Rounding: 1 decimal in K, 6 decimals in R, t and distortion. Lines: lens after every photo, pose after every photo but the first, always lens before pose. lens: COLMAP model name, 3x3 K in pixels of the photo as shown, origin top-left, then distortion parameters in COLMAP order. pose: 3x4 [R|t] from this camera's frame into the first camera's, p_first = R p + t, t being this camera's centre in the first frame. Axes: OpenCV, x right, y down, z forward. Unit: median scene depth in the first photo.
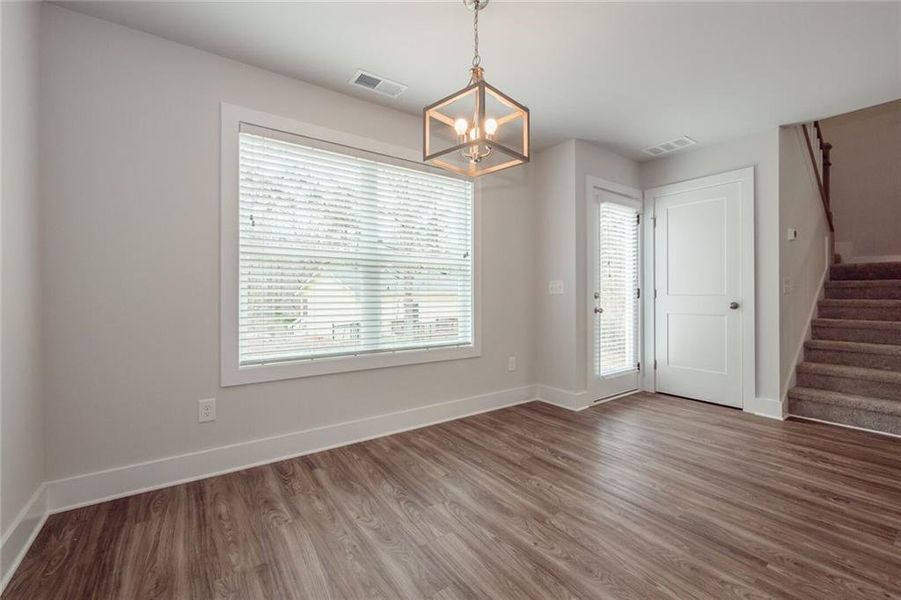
lens RADIAL K [[380.2, 0, 452.3], [0, 380.2, 294.2], [0, 0, 1]] dist [-0.005023, 0.000020]
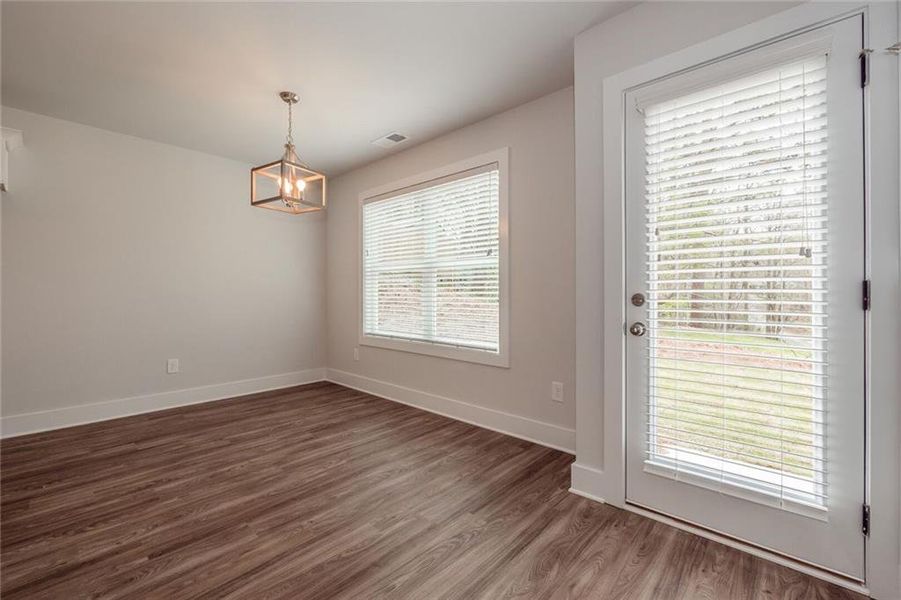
lens RADIAL K [[380.2, 0, 452.3], [0, 380.2, 294.2], [0, 0, 1]] dist [-0.005023, 0.000020]
pose [[0.209875, 0.000815, -0.977728, 1.096484], [-0.000781, 0.999999, 0.000666, -0.003378], [0.977728, 0.000624, 0.209875, 0.867394]]
